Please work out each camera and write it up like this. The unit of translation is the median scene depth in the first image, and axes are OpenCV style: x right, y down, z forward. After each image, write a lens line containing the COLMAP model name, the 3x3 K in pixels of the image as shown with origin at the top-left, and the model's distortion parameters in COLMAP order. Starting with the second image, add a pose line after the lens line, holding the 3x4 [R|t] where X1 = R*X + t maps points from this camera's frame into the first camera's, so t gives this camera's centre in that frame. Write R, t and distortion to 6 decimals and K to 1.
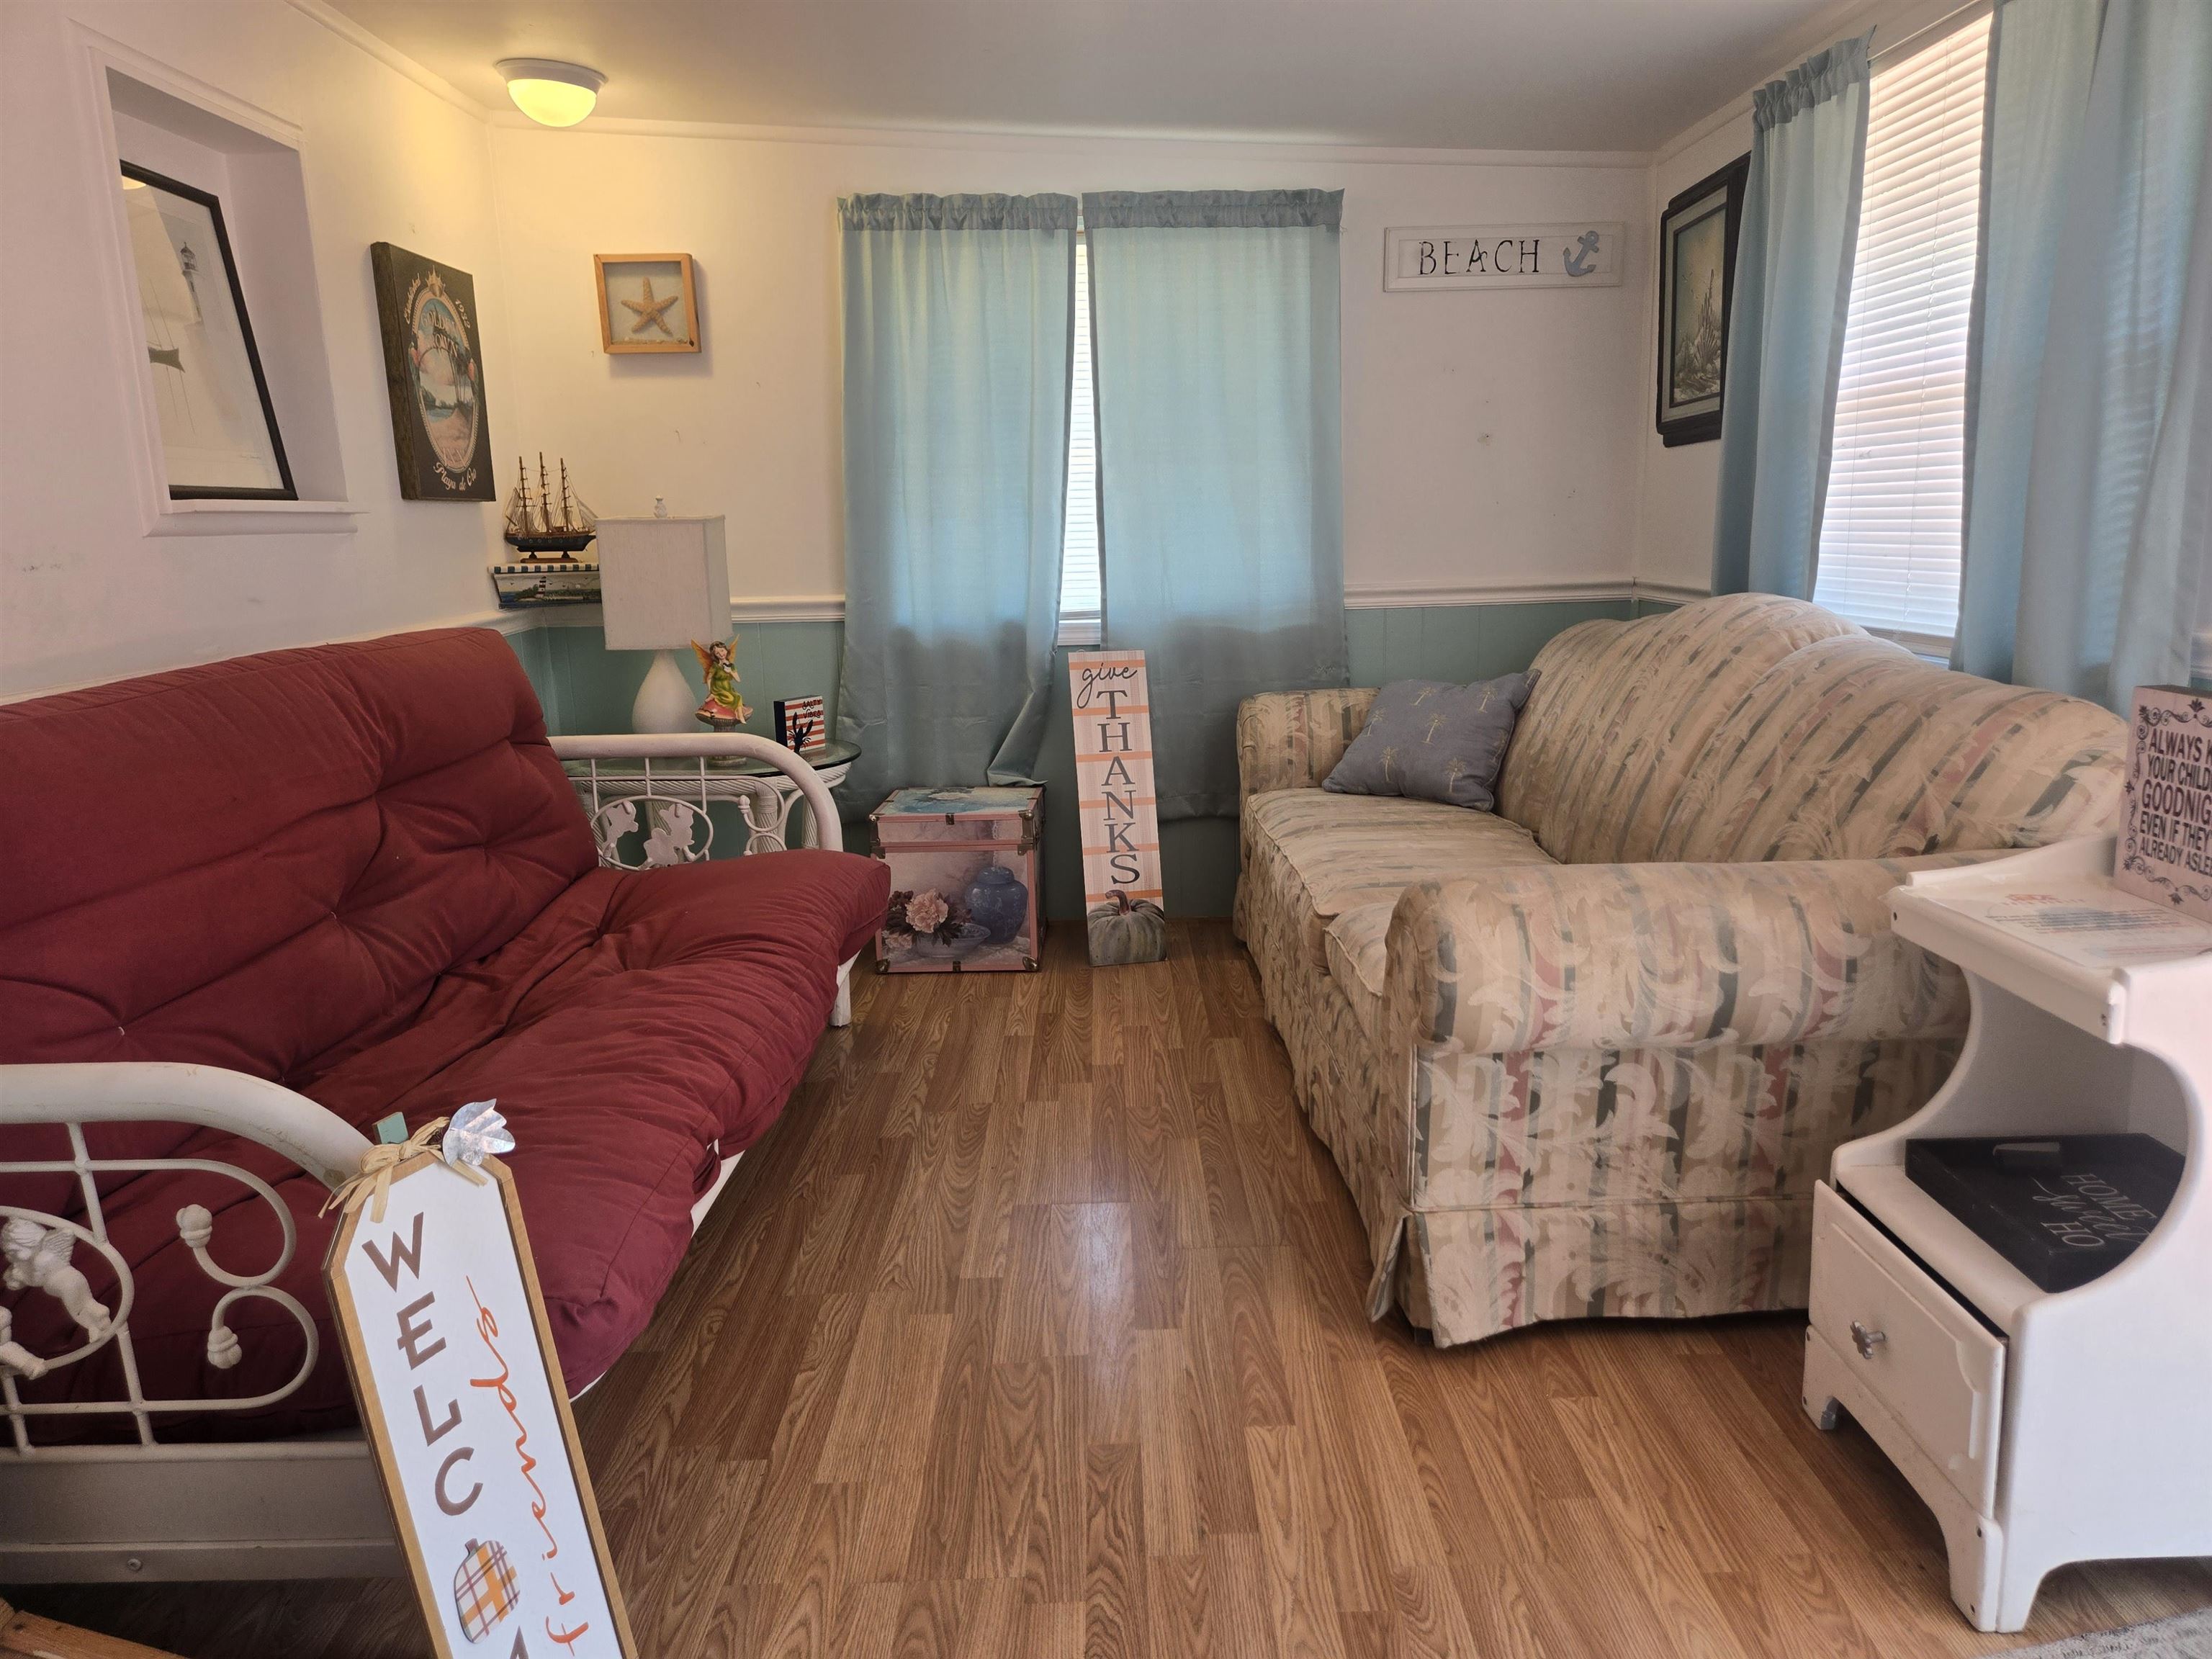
lens RADIAL K [[1471.5, 0, 1107.0], [0, 1471.5, 811.8], [0, 0, 1]] dist [0.083734, -0.081127]
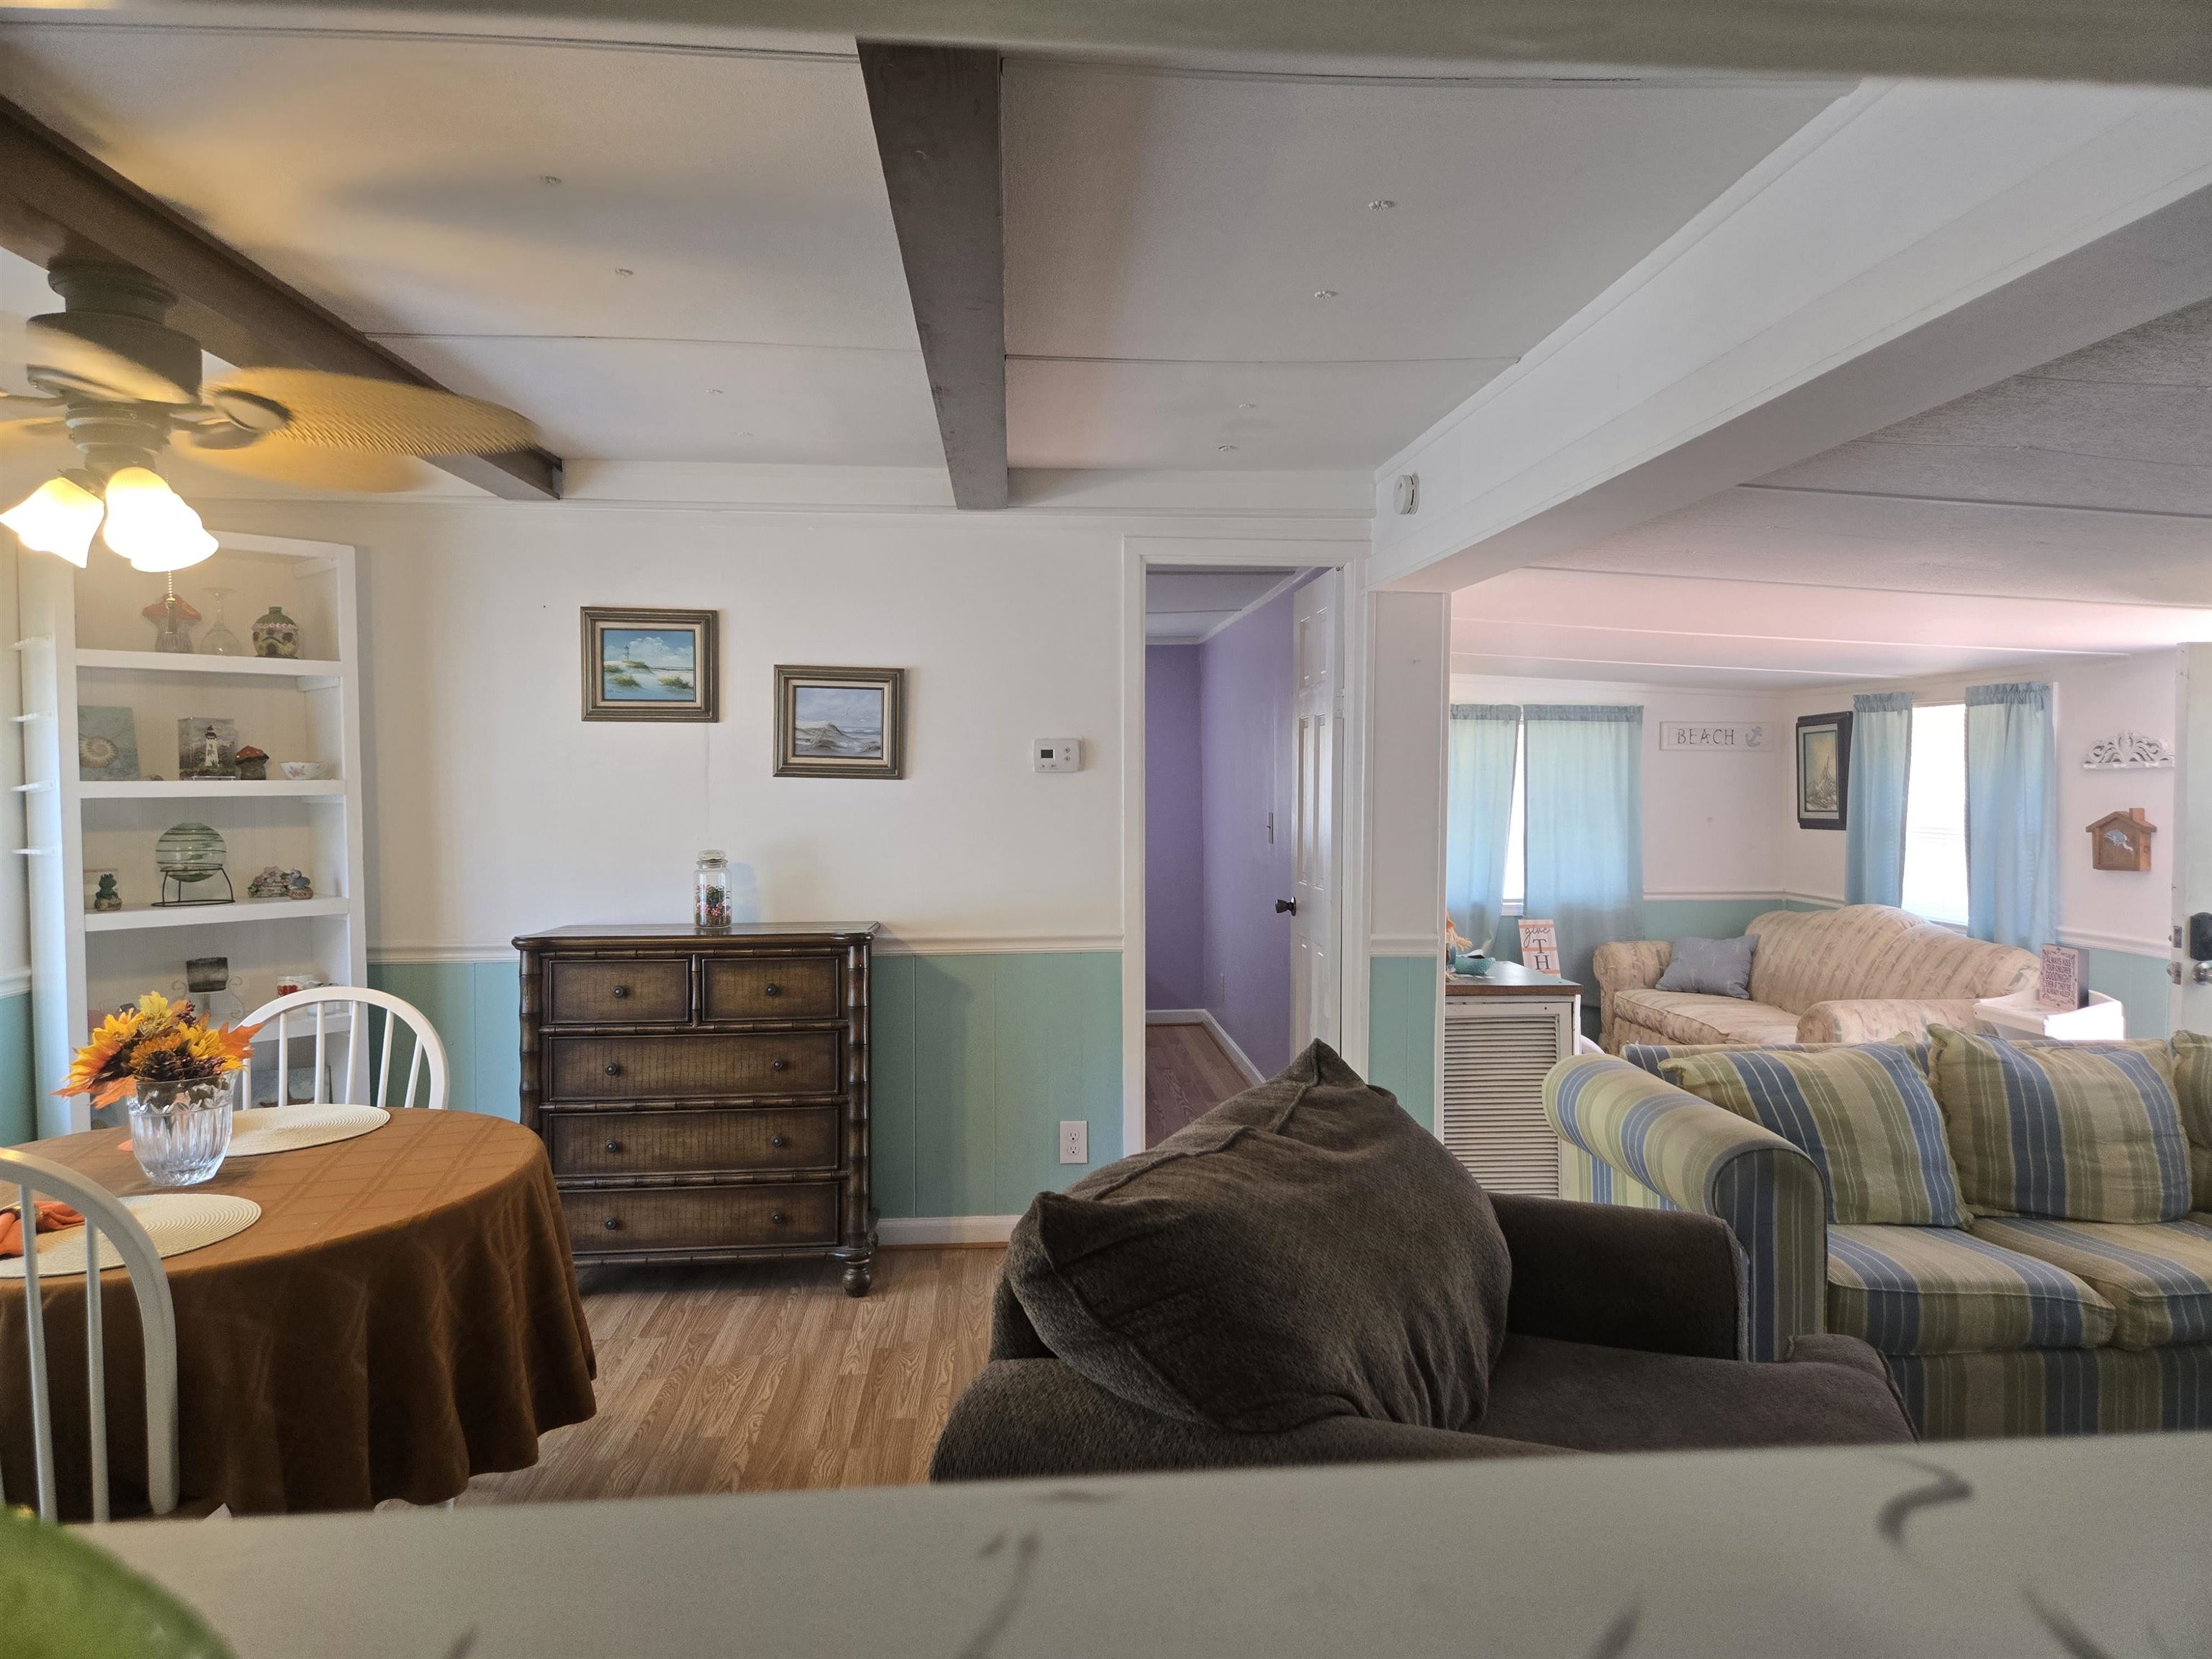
lens RADIAL K [[1471.5, 0, 1107.0], [0, 1471.5, 811.8], [0, 0, 1]] dist [0.083734, -0.081127]
pose [[0.997922, 0.024016, 0.059784, -0.848781], [-0.013424, 0.985069, -0.171635, 0.121563], [-0.063014, 0.170476, 0.983345, -1.173199]]
